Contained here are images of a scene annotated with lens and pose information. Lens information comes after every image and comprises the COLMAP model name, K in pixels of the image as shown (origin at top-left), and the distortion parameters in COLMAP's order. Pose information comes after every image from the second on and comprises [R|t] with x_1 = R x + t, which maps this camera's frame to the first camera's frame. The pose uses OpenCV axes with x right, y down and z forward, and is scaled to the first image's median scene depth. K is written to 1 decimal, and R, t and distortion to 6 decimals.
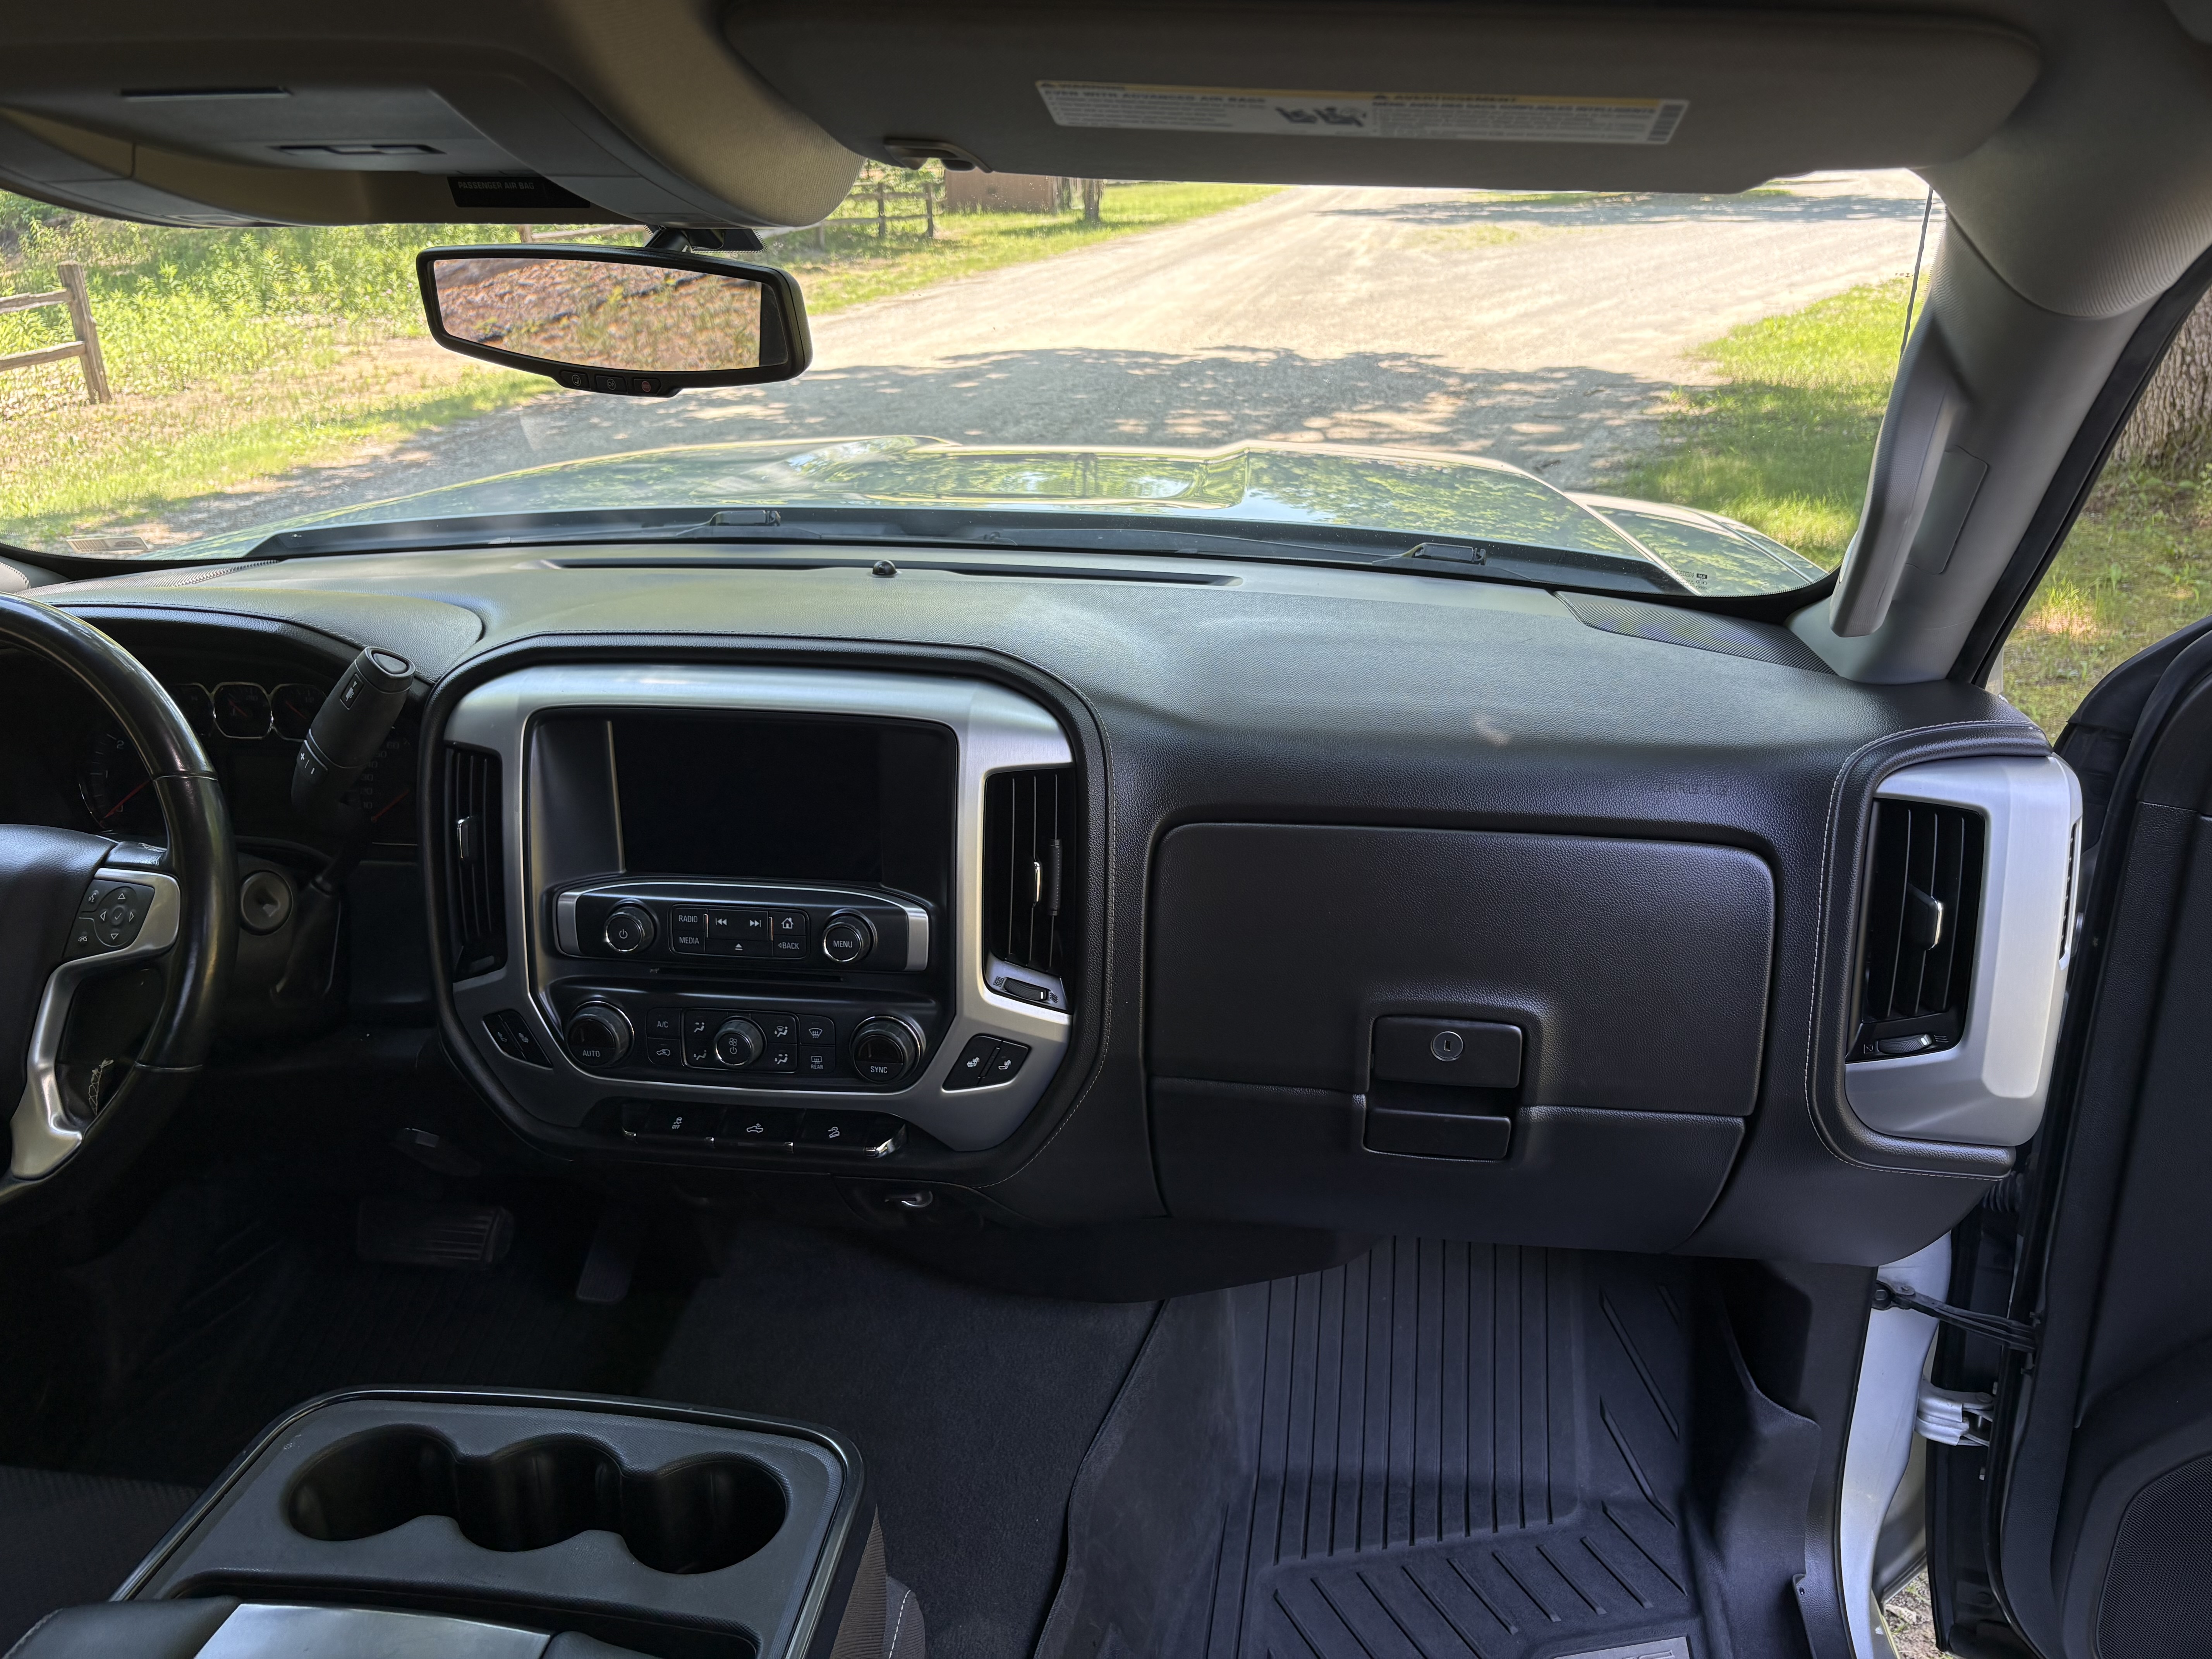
lens RADIAL K [[1904.3, 0, 1106.0], [0, 1904.3, 829.5], [0, 0, 1]] dist [-0.061890, 0.103585]
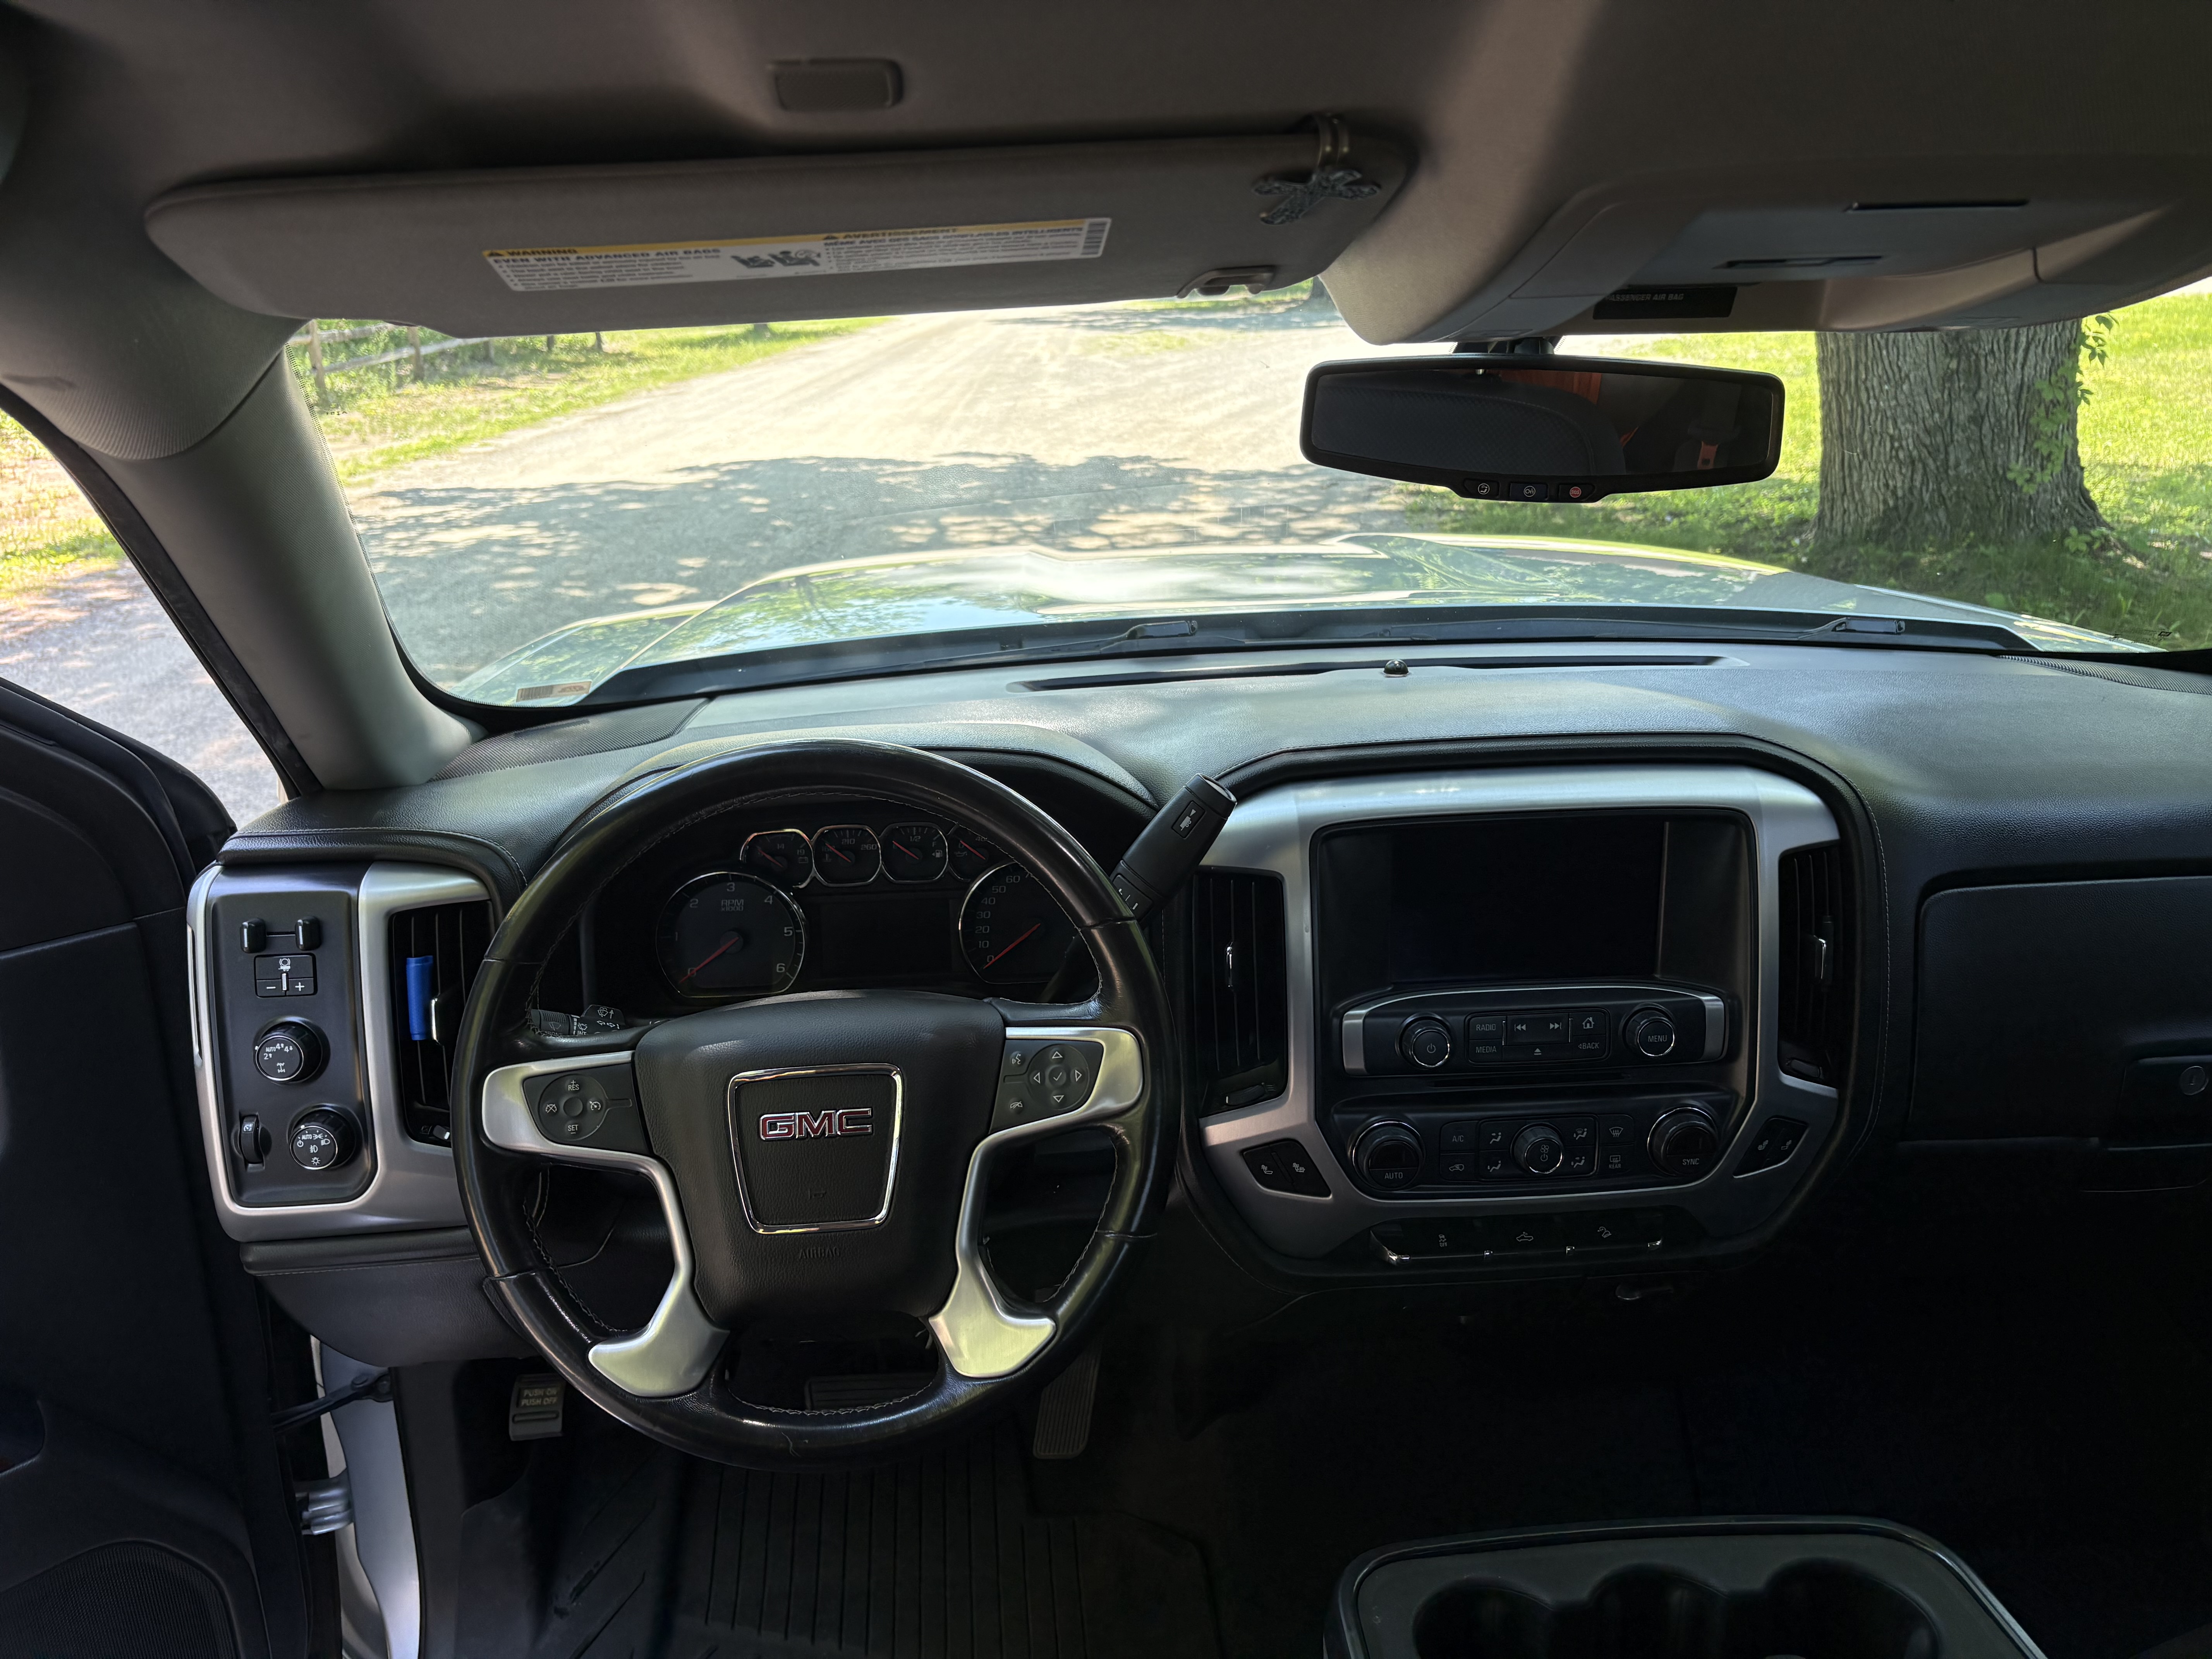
lens RADIAL K [[1904.3, 0, 1106.0], [0, 1904.3, 829.5], [0, 0, 1]] dist [-0.061890, 0.103585]
pose [[0.970788, -0.065959, 0.230694, -0.105943], [0.078316, 0.995921, -0.044816, -0.004358], [-0.226797, 0.061573, 0.971994, 0.016075]]
